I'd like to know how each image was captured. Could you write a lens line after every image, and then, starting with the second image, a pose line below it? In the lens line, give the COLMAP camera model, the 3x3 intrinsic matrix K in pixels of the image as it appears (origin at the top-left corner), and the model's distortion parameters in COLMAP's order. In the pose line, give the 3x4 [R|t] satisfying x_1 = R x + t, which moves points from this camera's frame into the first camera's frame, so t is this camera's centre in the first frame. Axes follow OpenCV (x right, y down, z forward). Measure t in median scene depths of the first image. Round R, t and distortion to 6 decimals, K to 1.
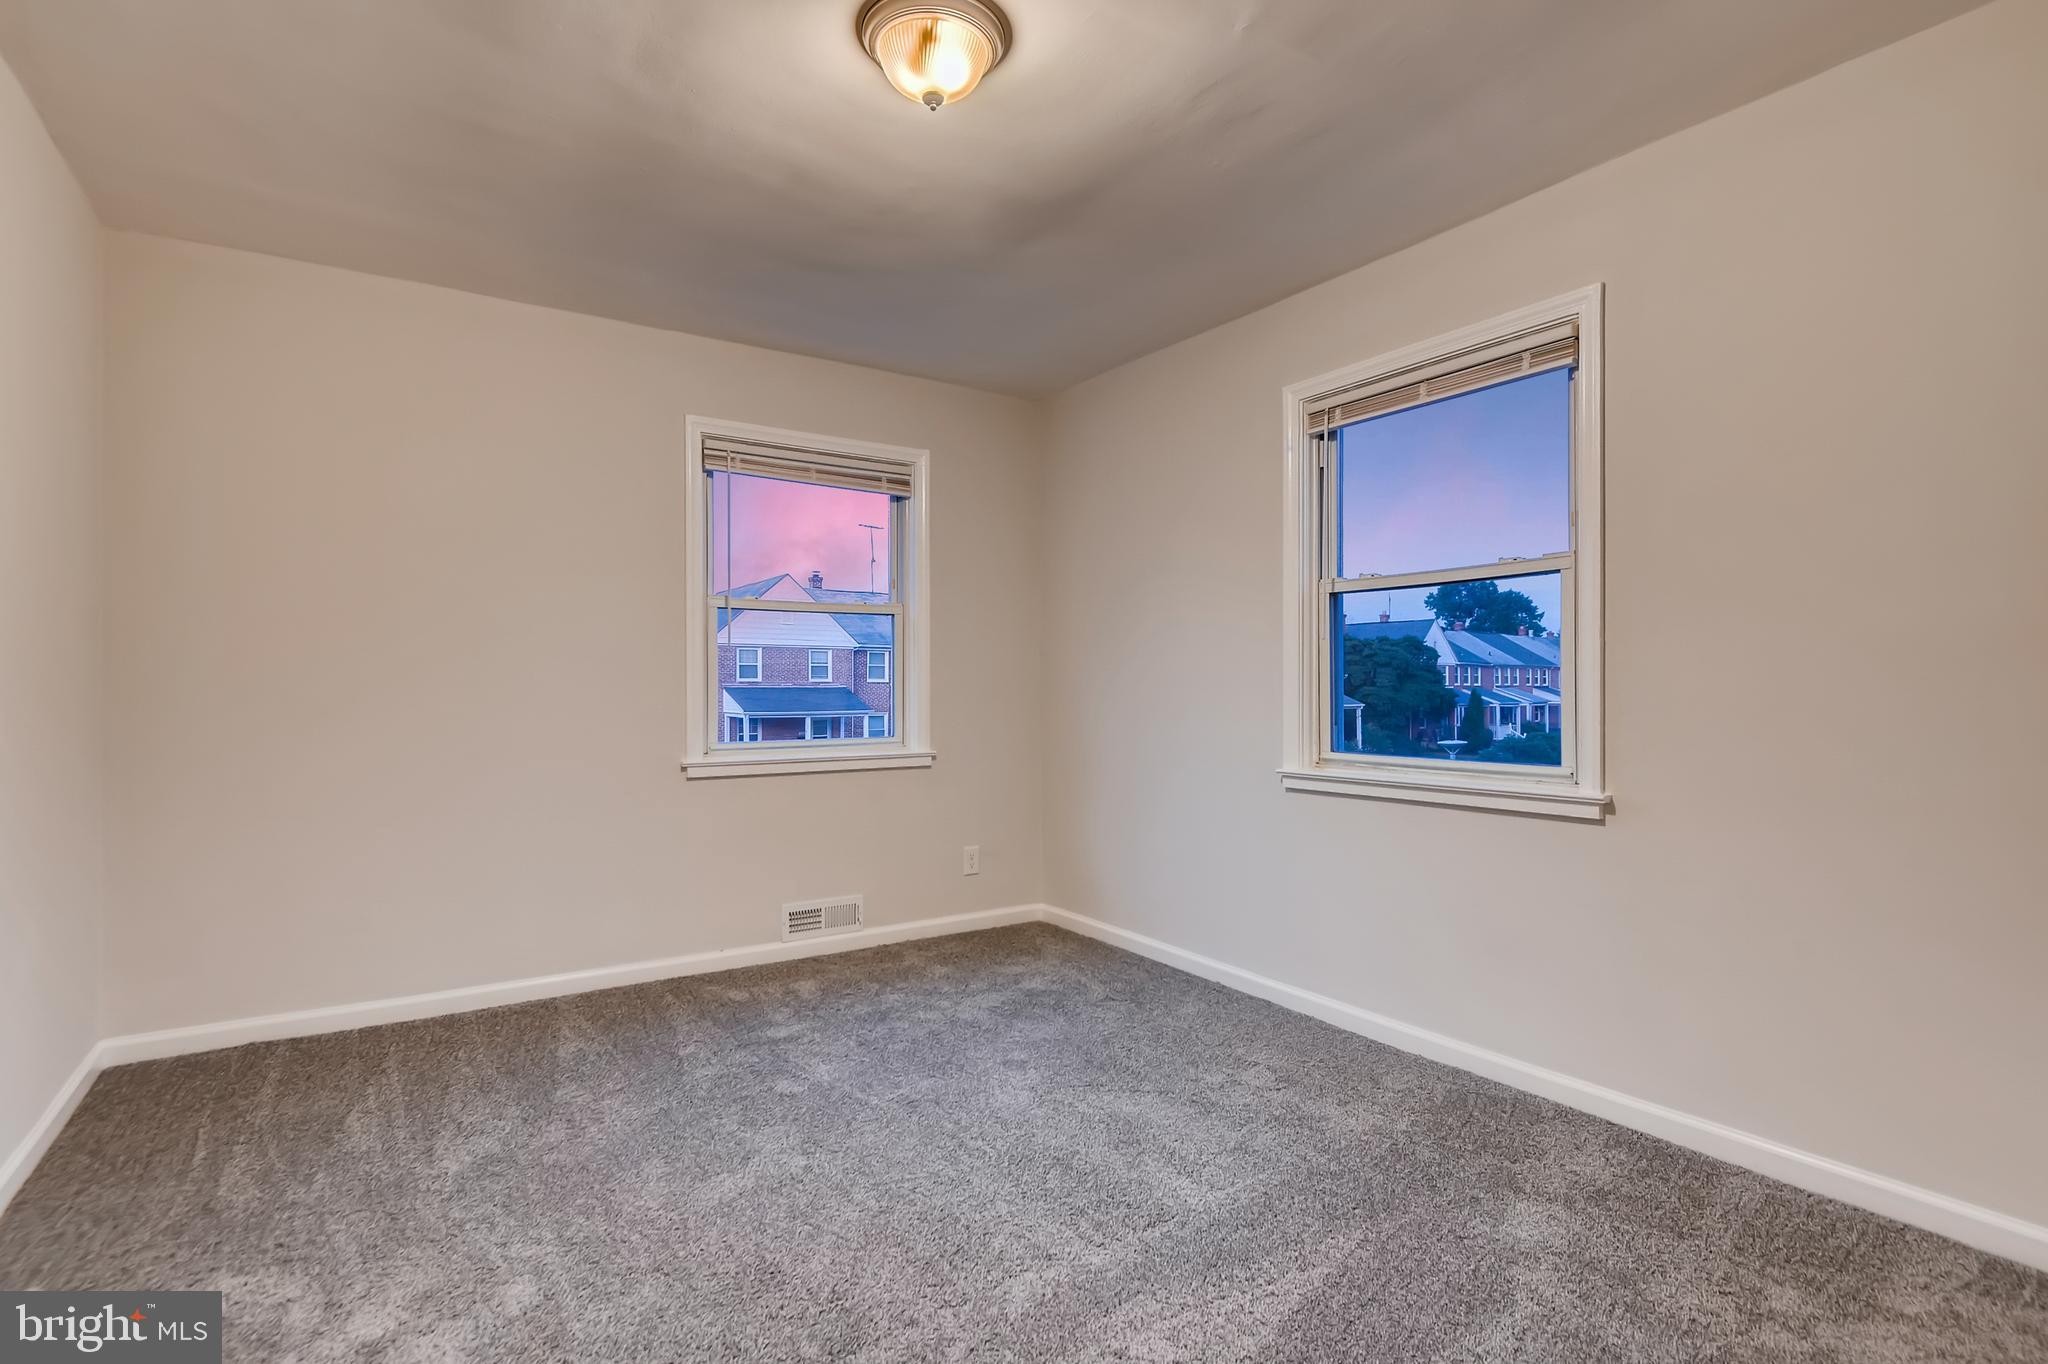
lens RADIAL K [[992.6, 0, 1029.4], [0, 992.6, 680.4], [0, 0, 1]] dist [0.018355, -0.015518]
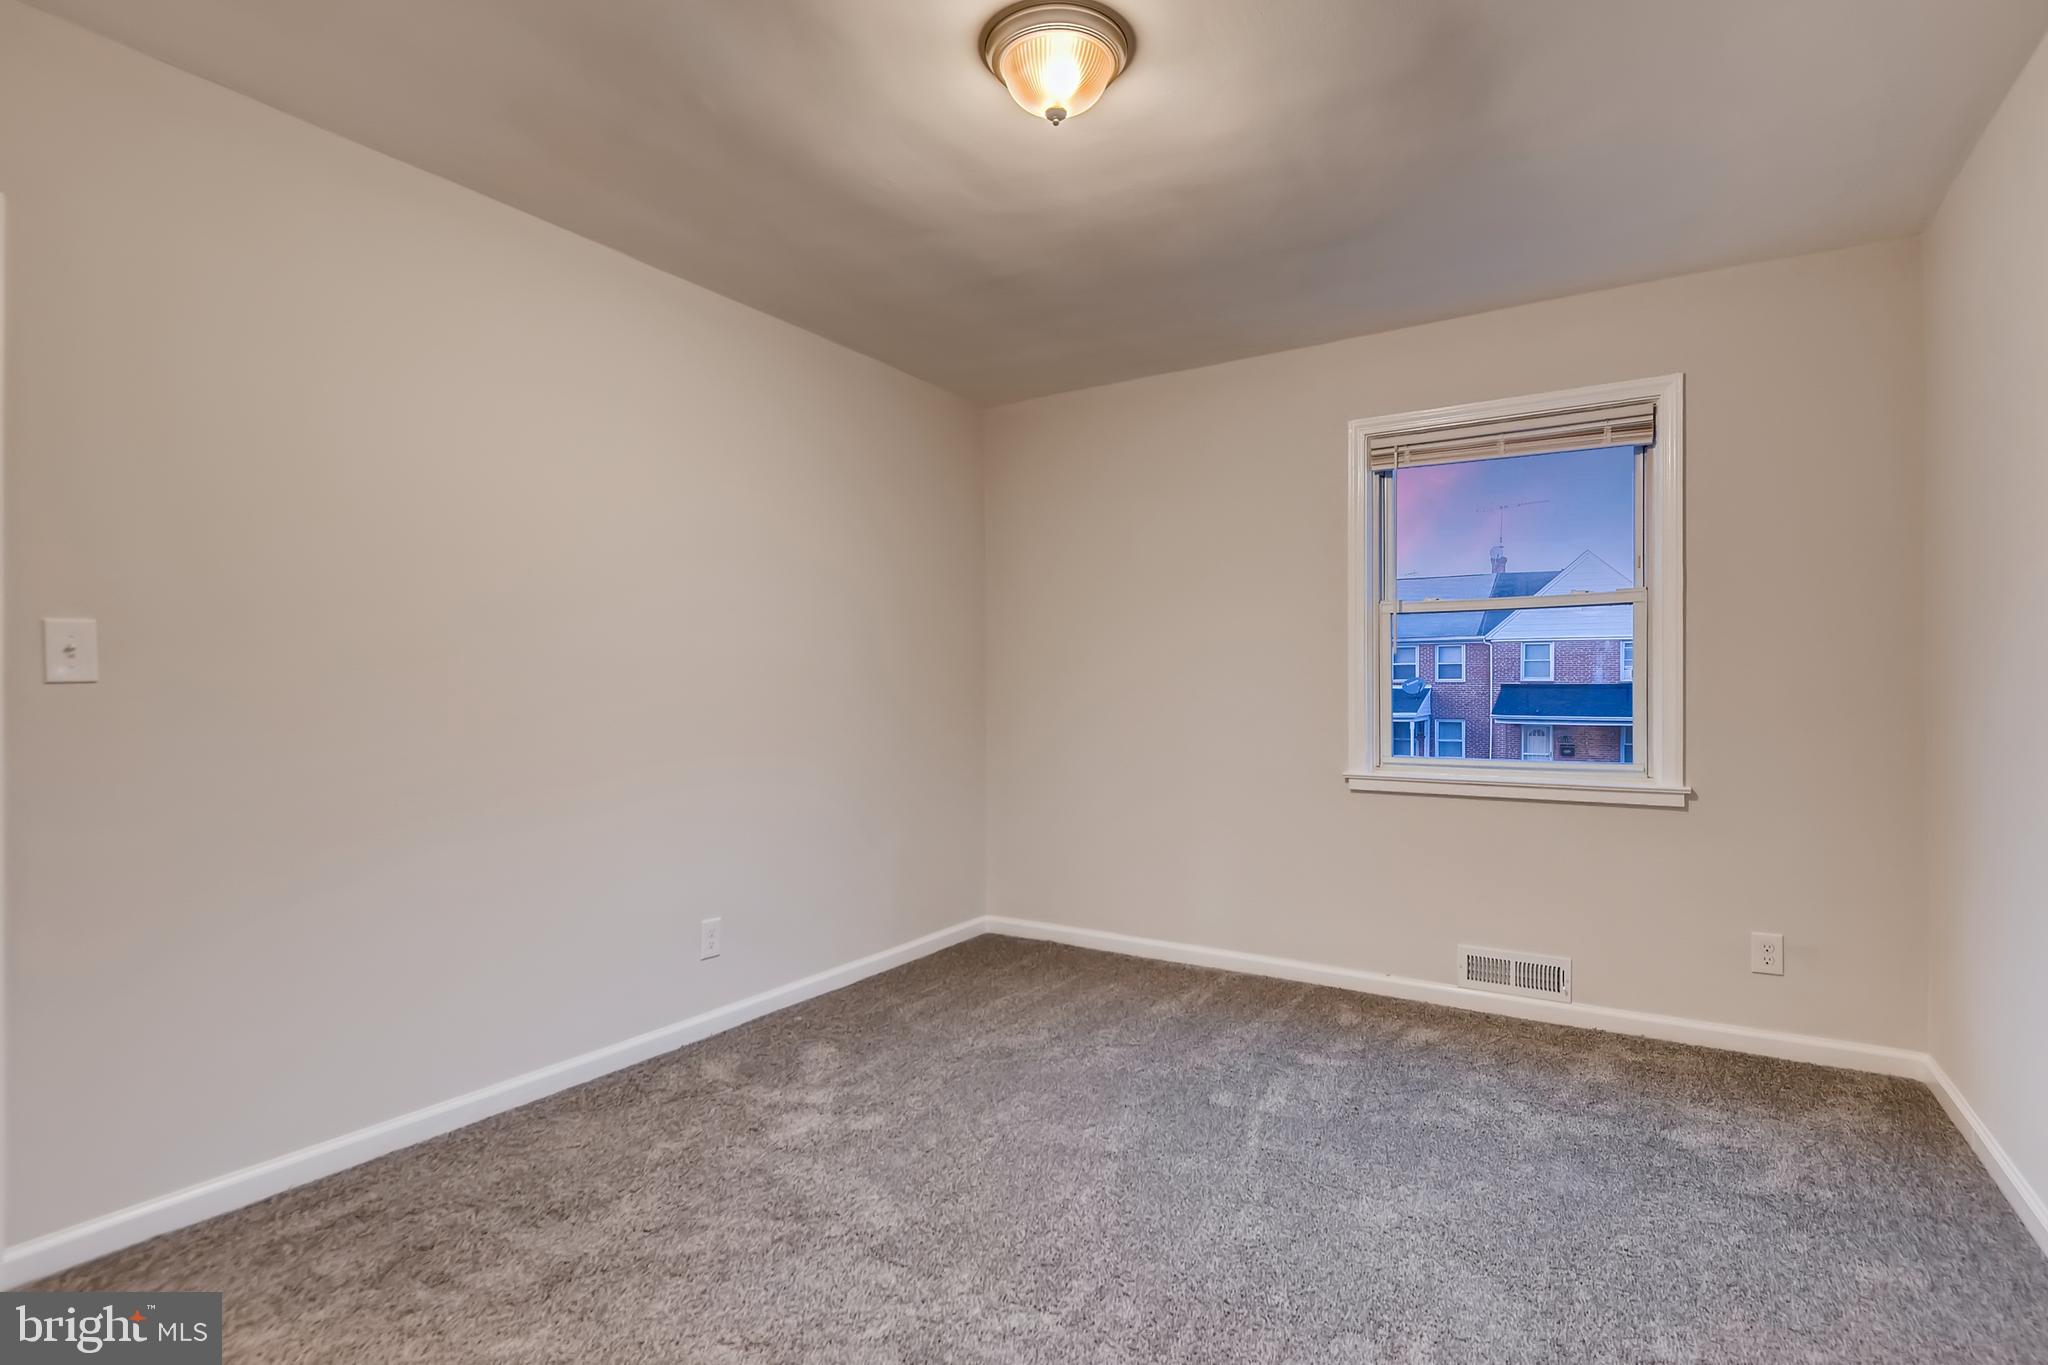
lens RADIAL K [[992.6, 0, 1020.9], [0, 992.6, 700.1], [0, 0, 1]] dist [0.018355, -0.015518]
pose [[0.412816, 0.005283, -0.910799, 0.434654], [-0.000161, 0.999984, 0.005727, 0.003945], [0.910815, -0.002218, 0.412810, 0.307139]]
